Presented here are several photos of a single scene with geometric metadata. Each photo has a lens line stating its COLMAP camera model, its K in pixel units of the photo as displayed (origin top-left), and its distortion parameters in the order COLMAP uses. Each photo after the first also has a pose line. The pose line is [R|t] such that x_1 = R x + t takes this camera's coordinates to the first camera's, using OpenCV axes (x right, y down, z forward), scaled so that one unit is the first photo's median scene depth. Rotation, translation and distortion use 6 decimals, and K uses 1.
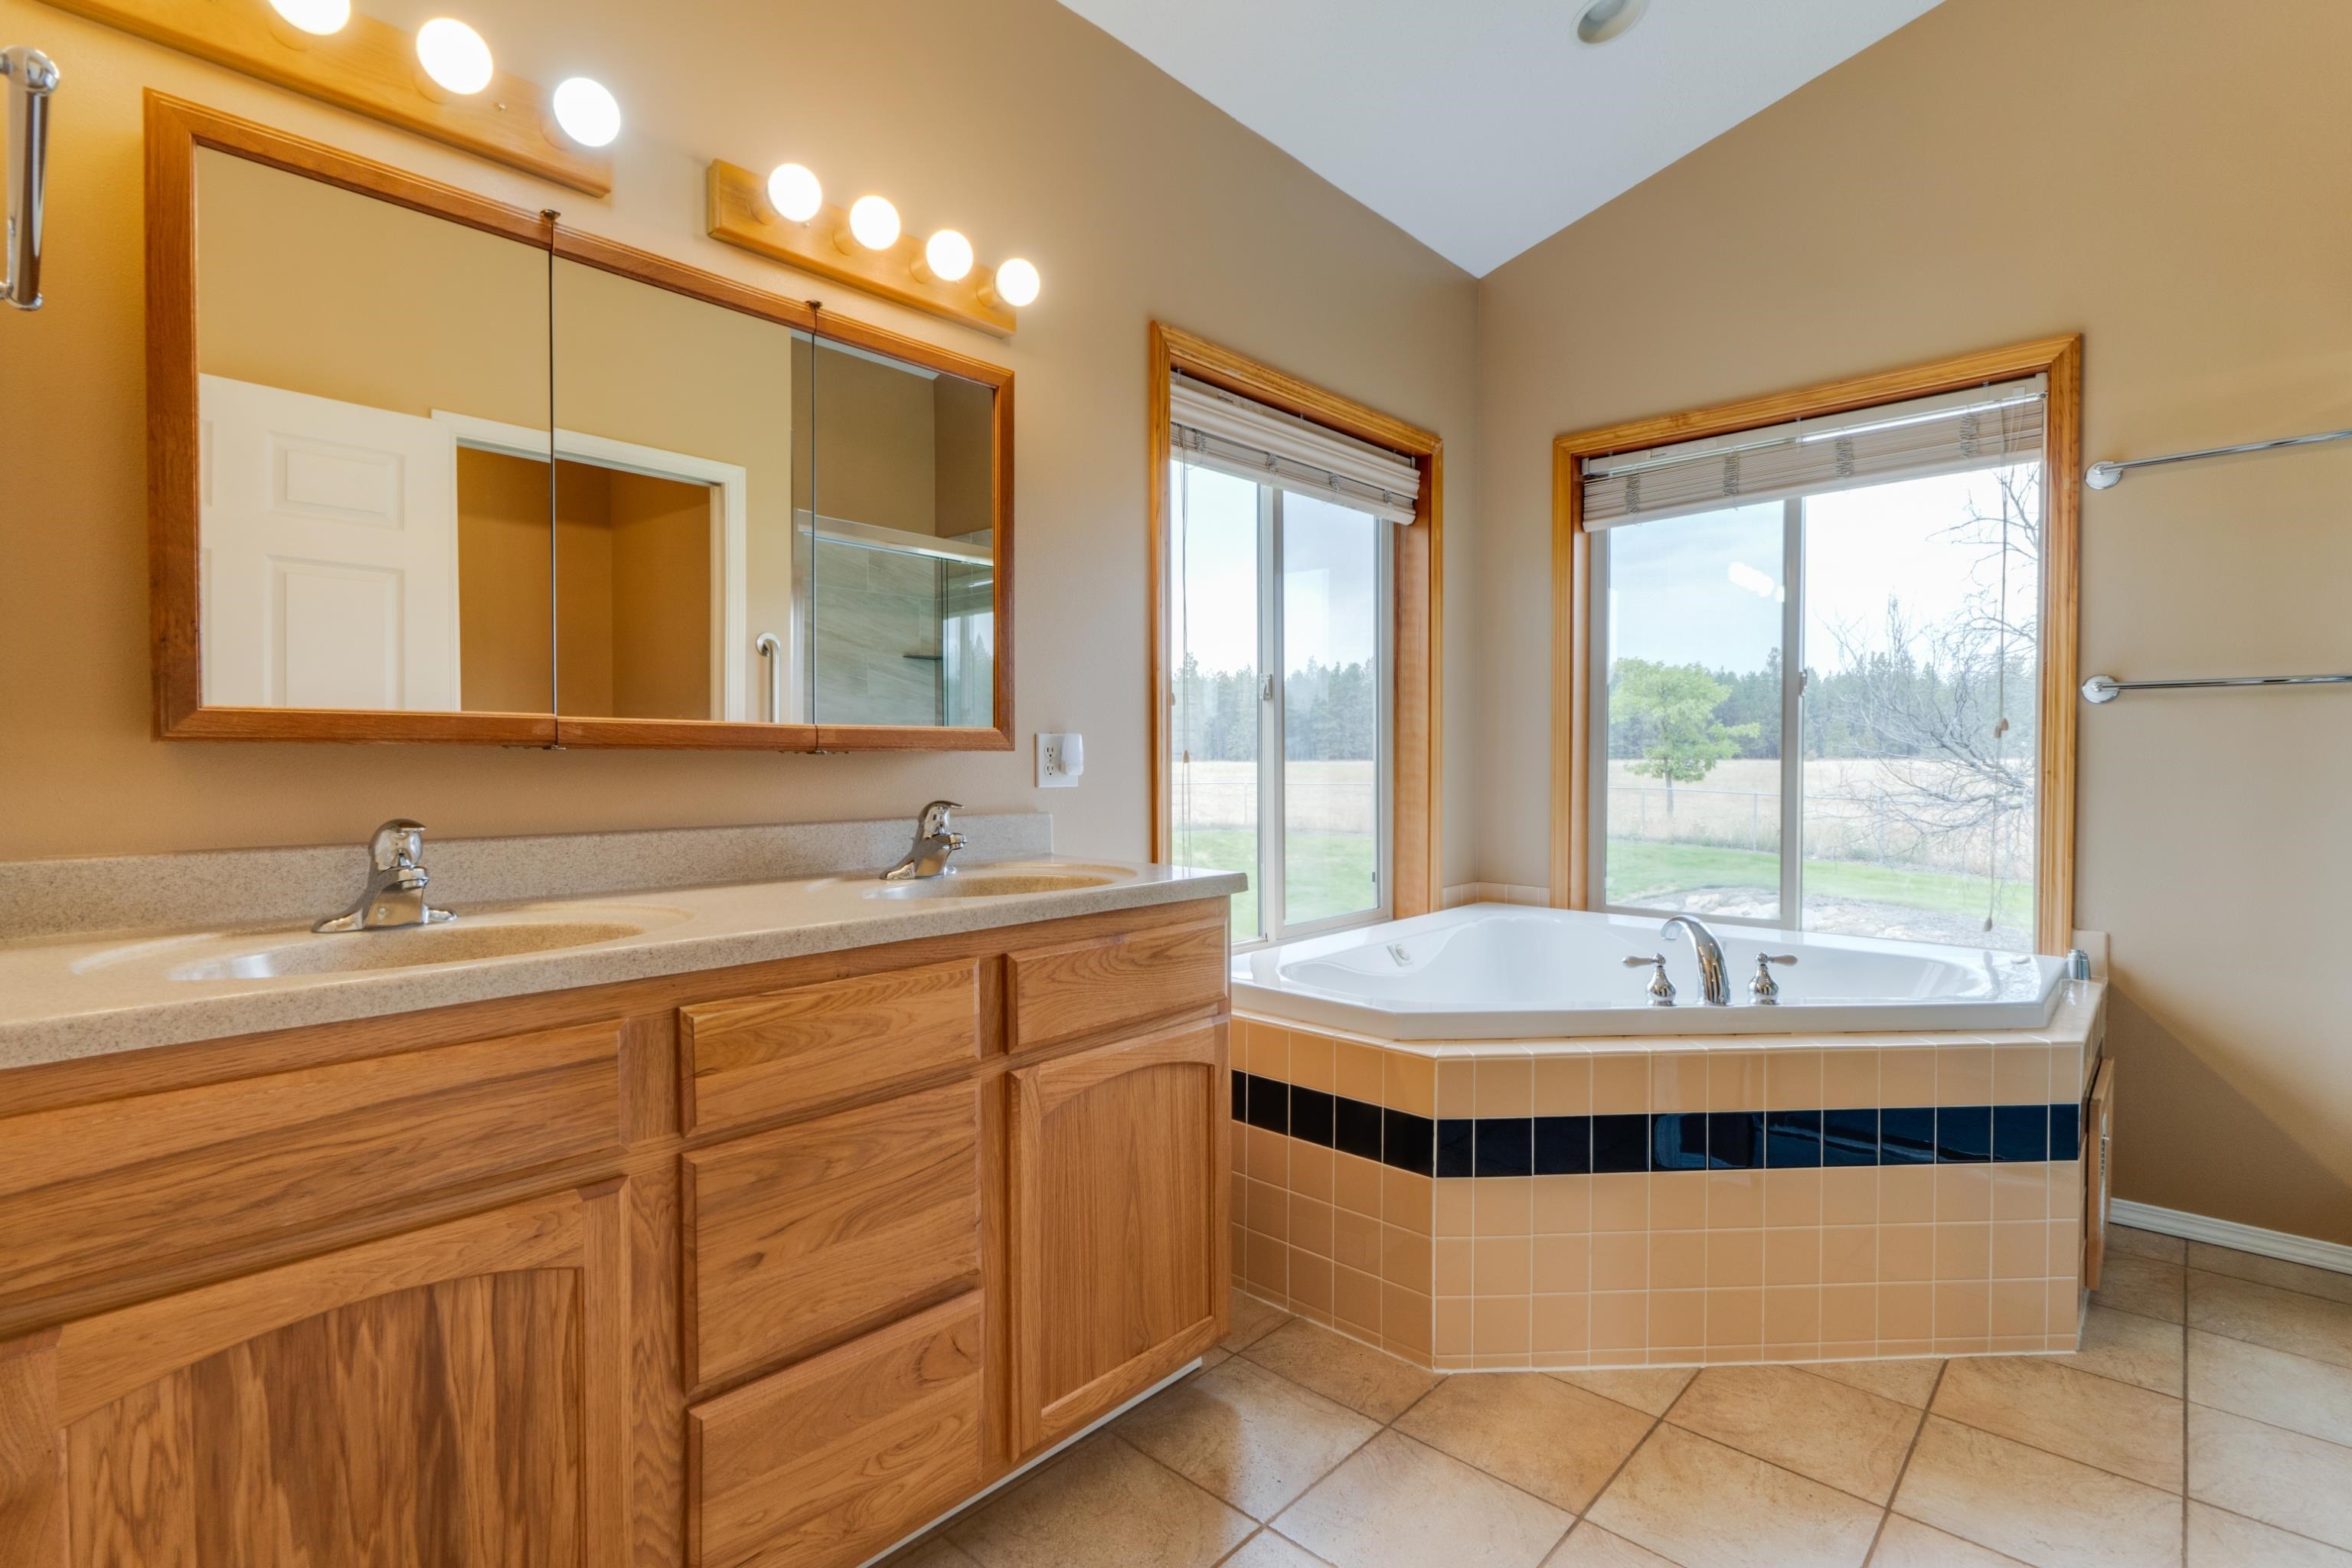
lens RADIAL K [[1072.2, 0, 1183.2], [0, 1072.2, 773.7], [0, 0, 1]] dist [-0.016720, -0.000030]
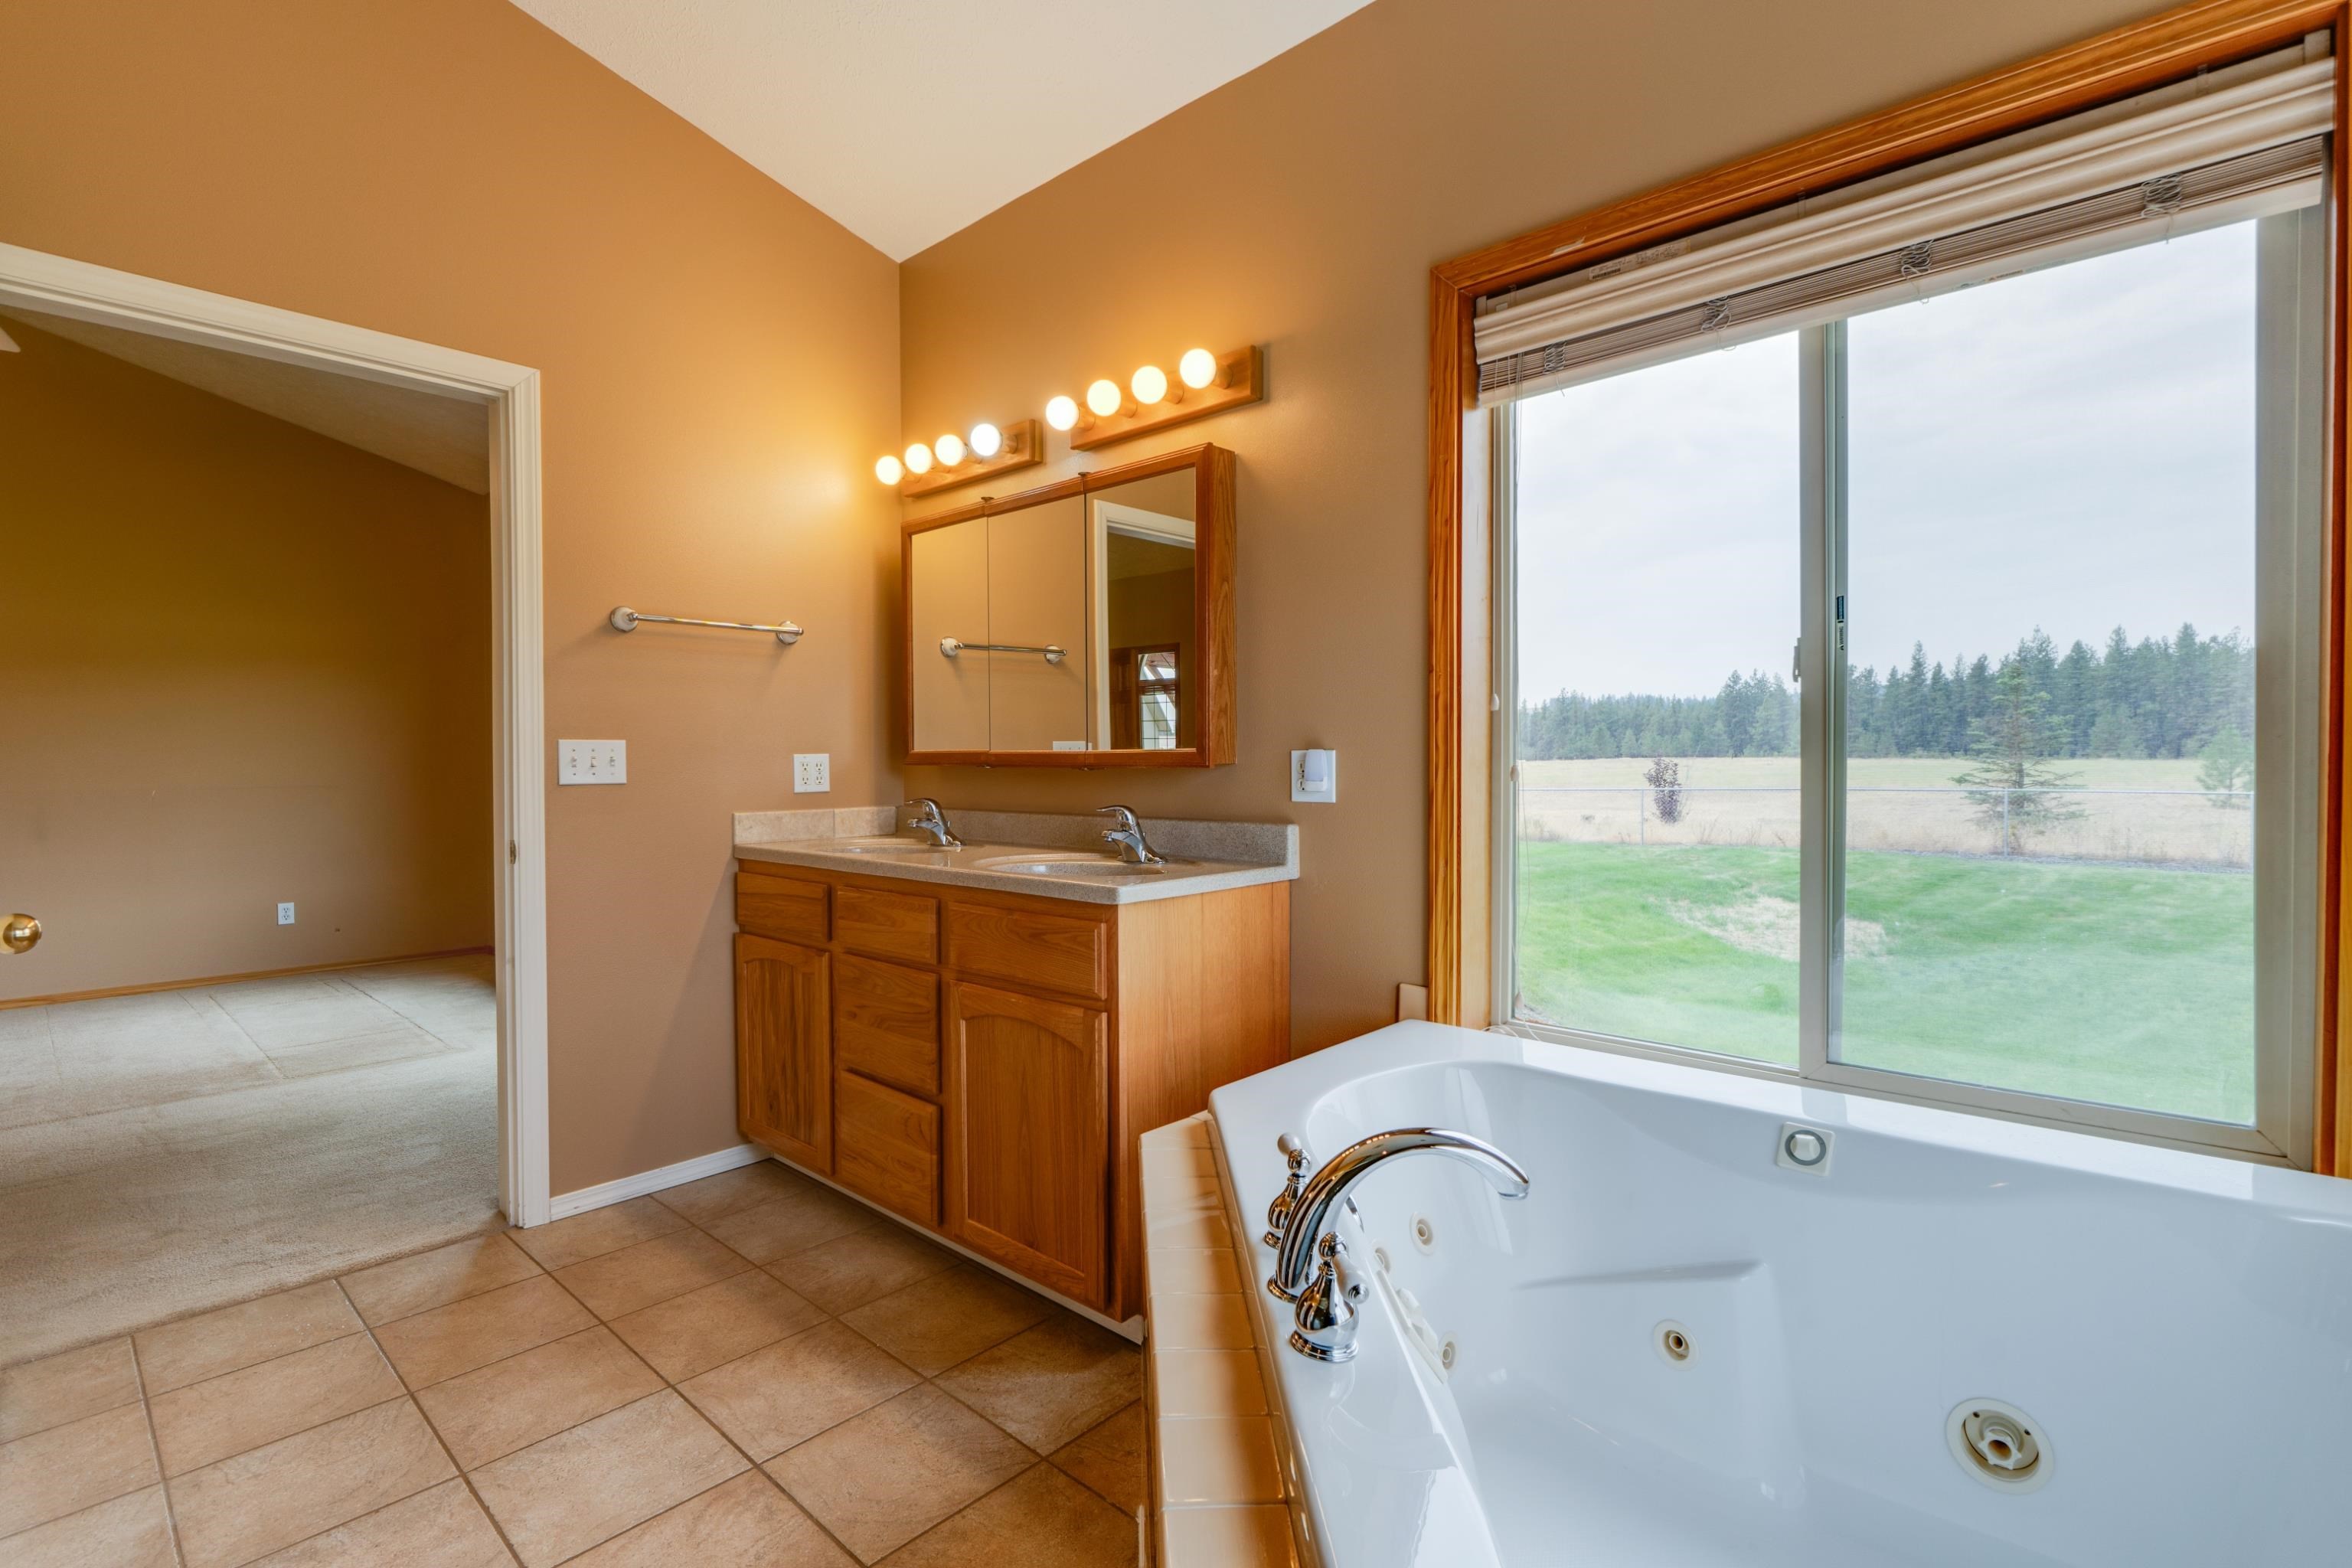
lens RADIAL K [[1072.2, 0, 1183.2], [0, 1072.2, 773.7], [0, 0, 1]] dist [-0.016720, -0.000030]
pose [[0.018118, 0.015804, -0.999711, 1.221125], [-0.009808, 0.999830, 0.015629, -0.040595], [0.999788, 0.009522, 0.018270, 1.152496]]
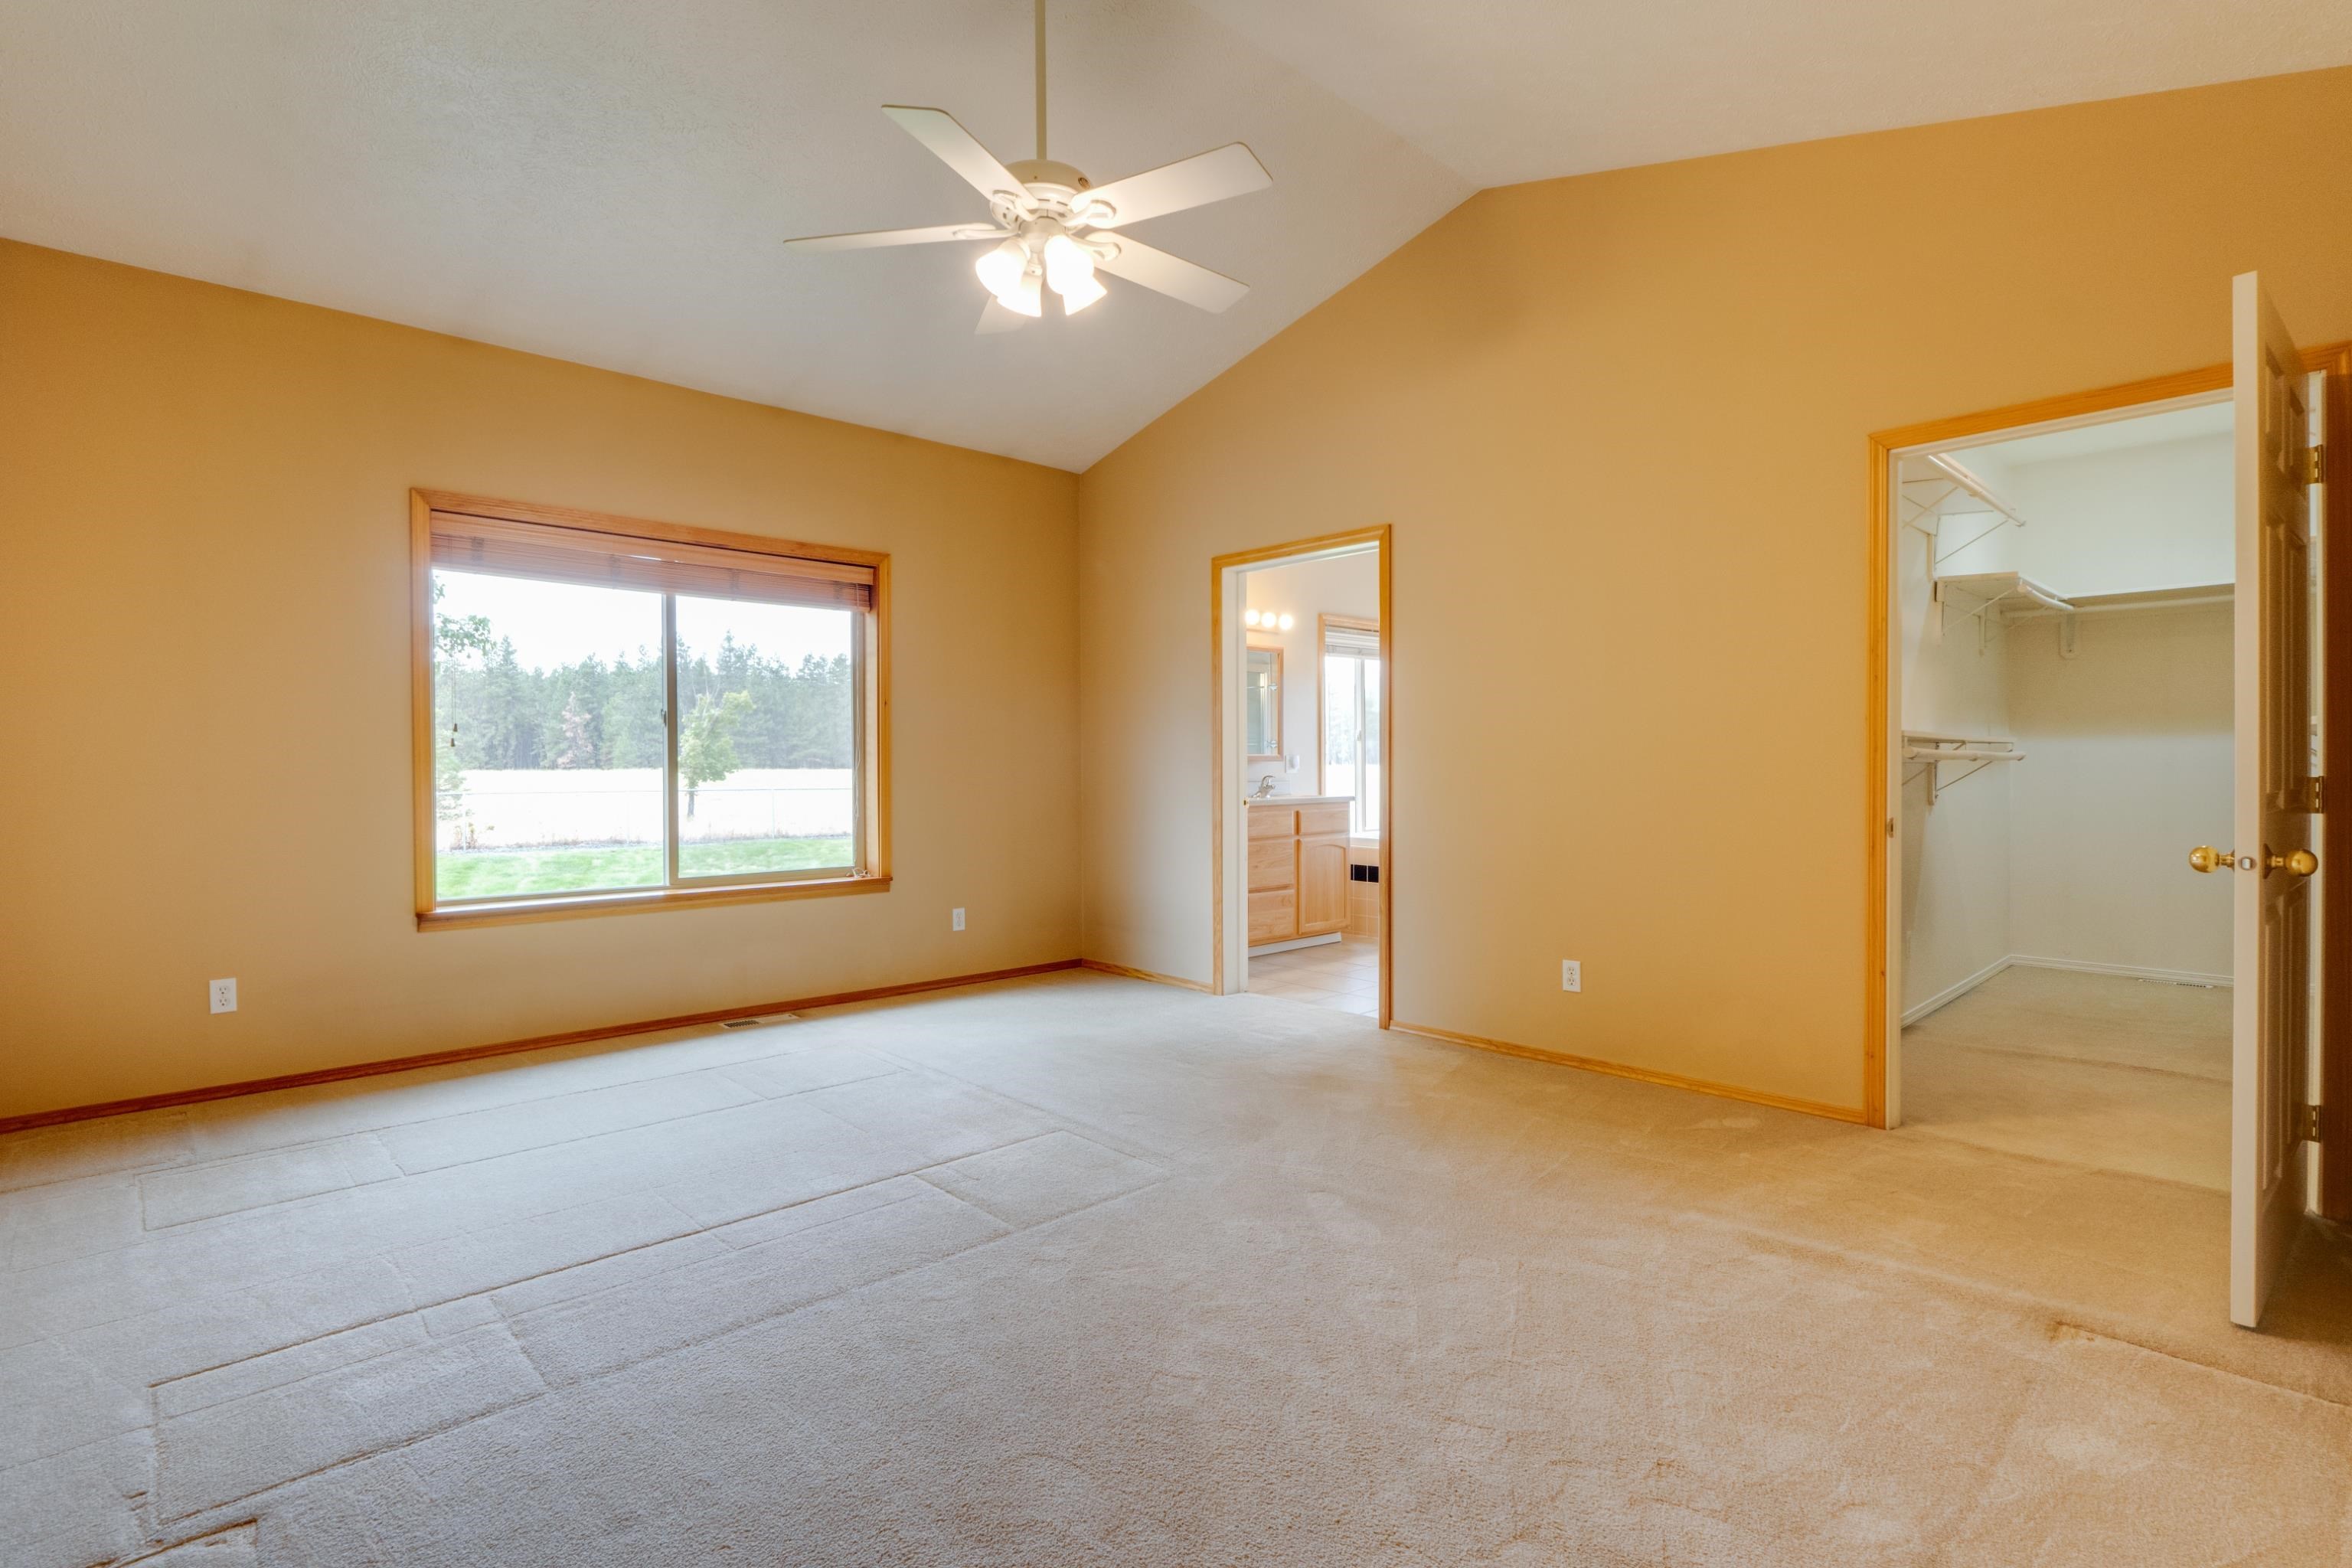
lens RADIAL K [[1072.2, 0, 1183.2], [0, 1072.2, 773.7], [0, 0, 1]] dist [-0.016720, -0.000030]
pose [[0.997029, -0.000961, -0.077023, -0.257371], [0.000887, 0.999999, -0.000996, 0.023647], [0.077024, 0.000925, 0.997029, -2.848249]]
